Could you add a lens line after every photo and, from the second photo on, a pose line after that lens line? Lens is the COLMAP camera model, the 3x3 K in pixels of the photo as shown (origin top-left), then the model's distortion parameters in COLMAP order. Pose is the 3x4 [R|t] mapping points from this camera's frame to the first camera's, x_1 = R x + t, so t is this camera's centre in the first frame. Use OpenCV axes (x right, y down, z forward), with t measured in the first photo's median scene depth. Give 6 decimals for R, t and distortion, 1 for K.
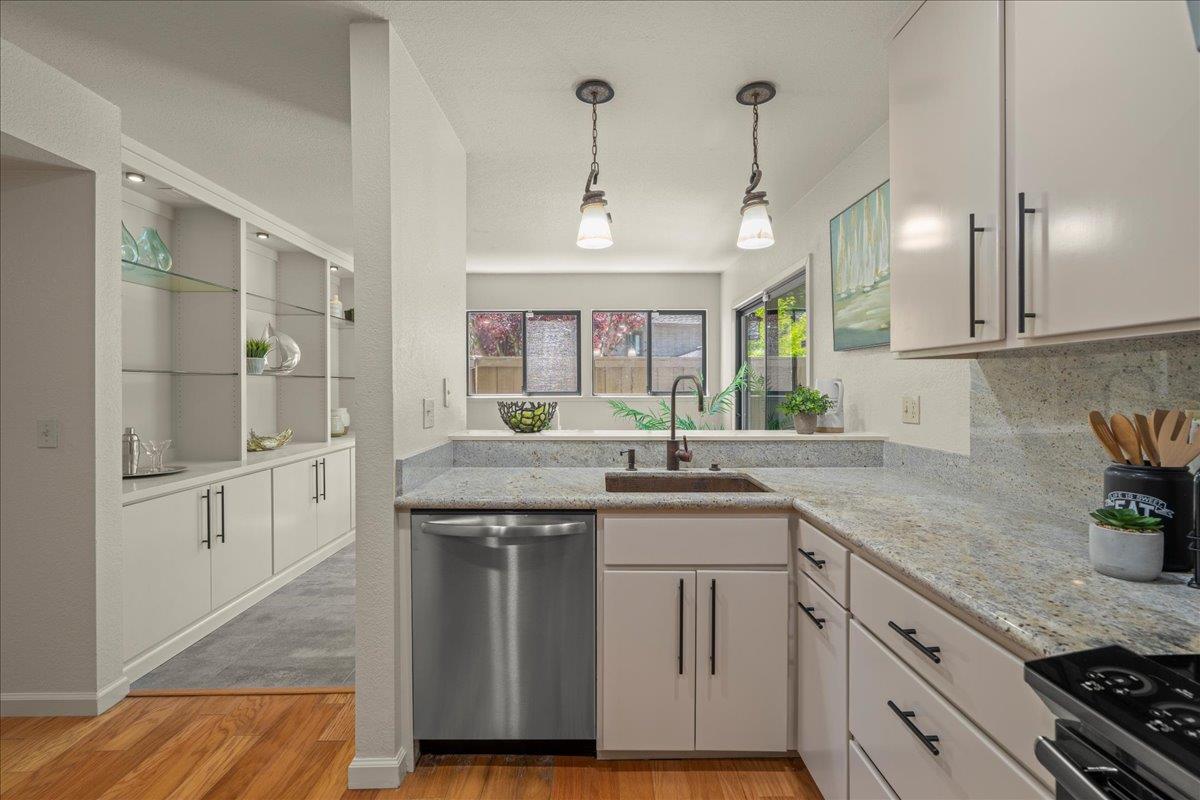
lens RADIAL K [[534.3, 0, 597.6], [0, 534.3, 389.9], [0, 0, 1]] dist [-0.005459, 0.001365]
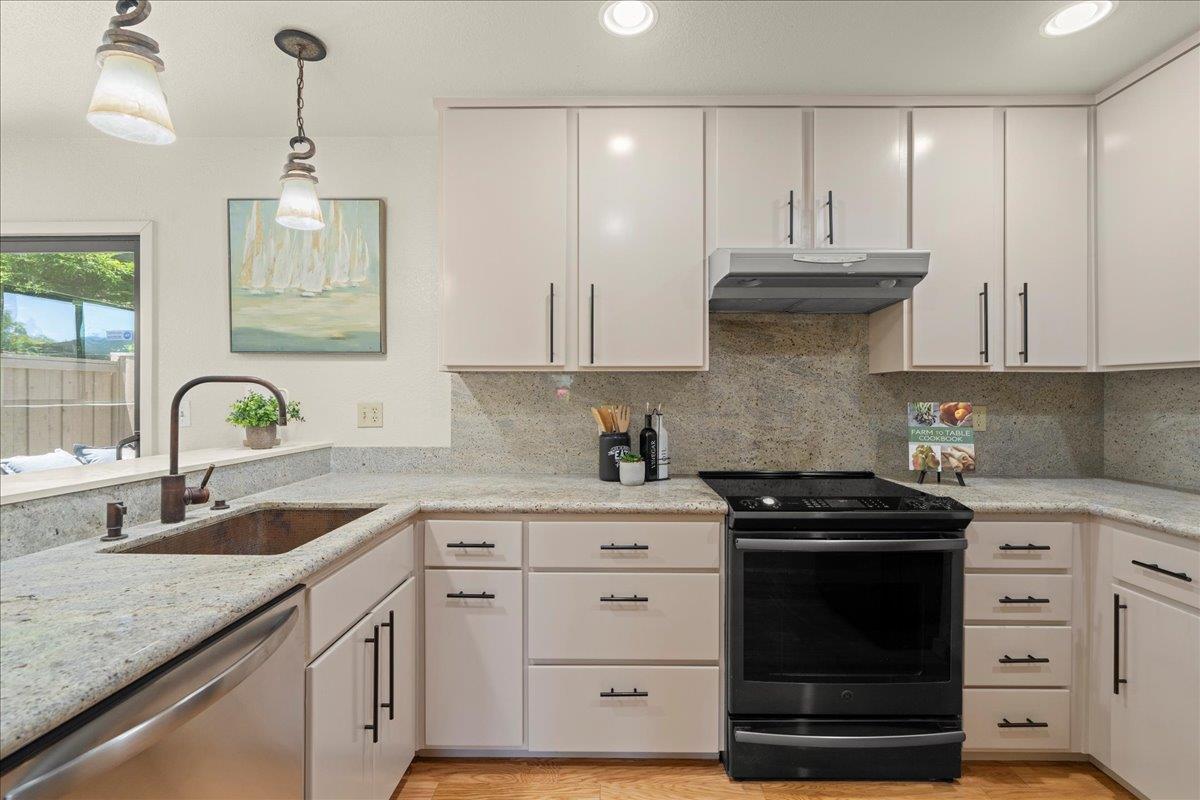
lens RADIAL K [[534.3, 0, 600.7], [0, 534.3, 396.6], [0, 0, 1]] dist [-0.005459, 0.001365]
pose [[0.022334, 0.002876, 0.999746, -0.521104], [0.004955, 0.999983, -0.002987, 0.004424], [-0.999738, 0.005020, 0.022319, 0.504946]]
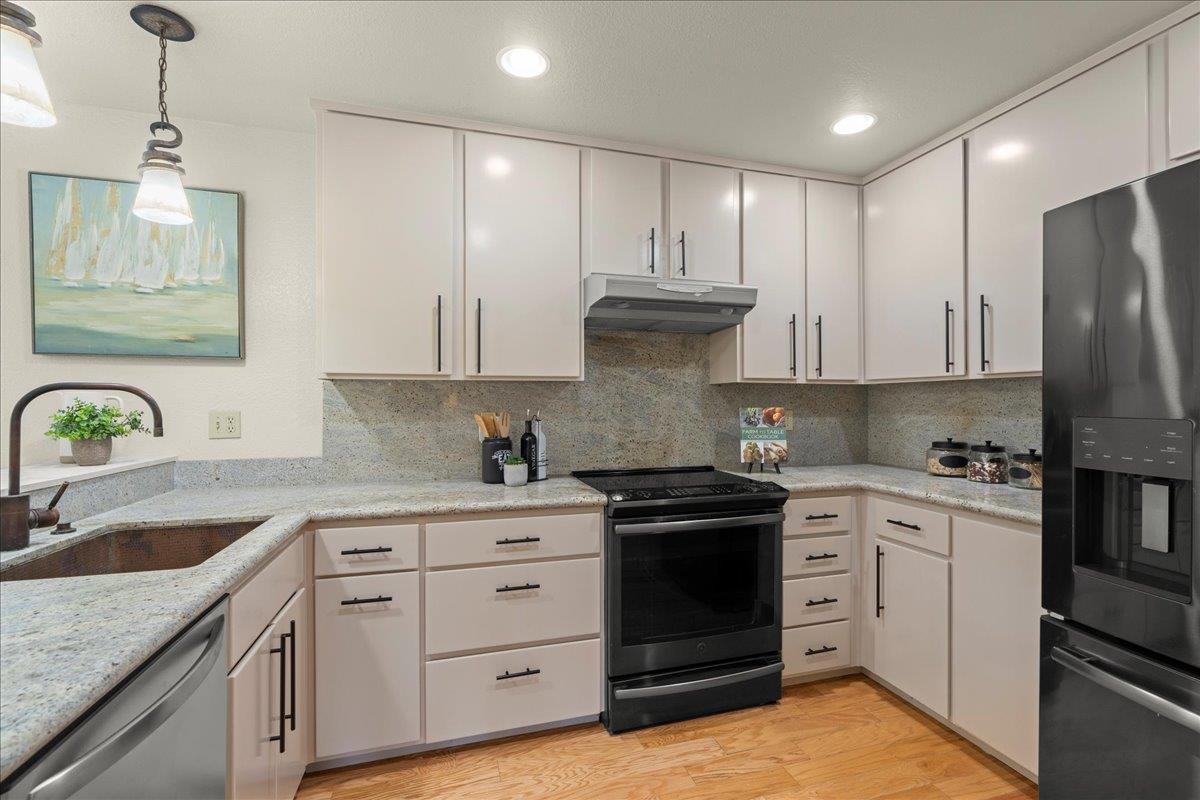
lens RADIAL K [[534.3, 0, 600.7], [0, 534.3, 404.6], [0, 0, 1]] dist [-0.005459, 0.001365]
pose [[-0.275872, 0.002834, 0.961190, -0.605214], [0.009625, 0.999954, -0.000186, 0.004894], [-0.961146, 0.009200, -0.275886, 0.599576]]
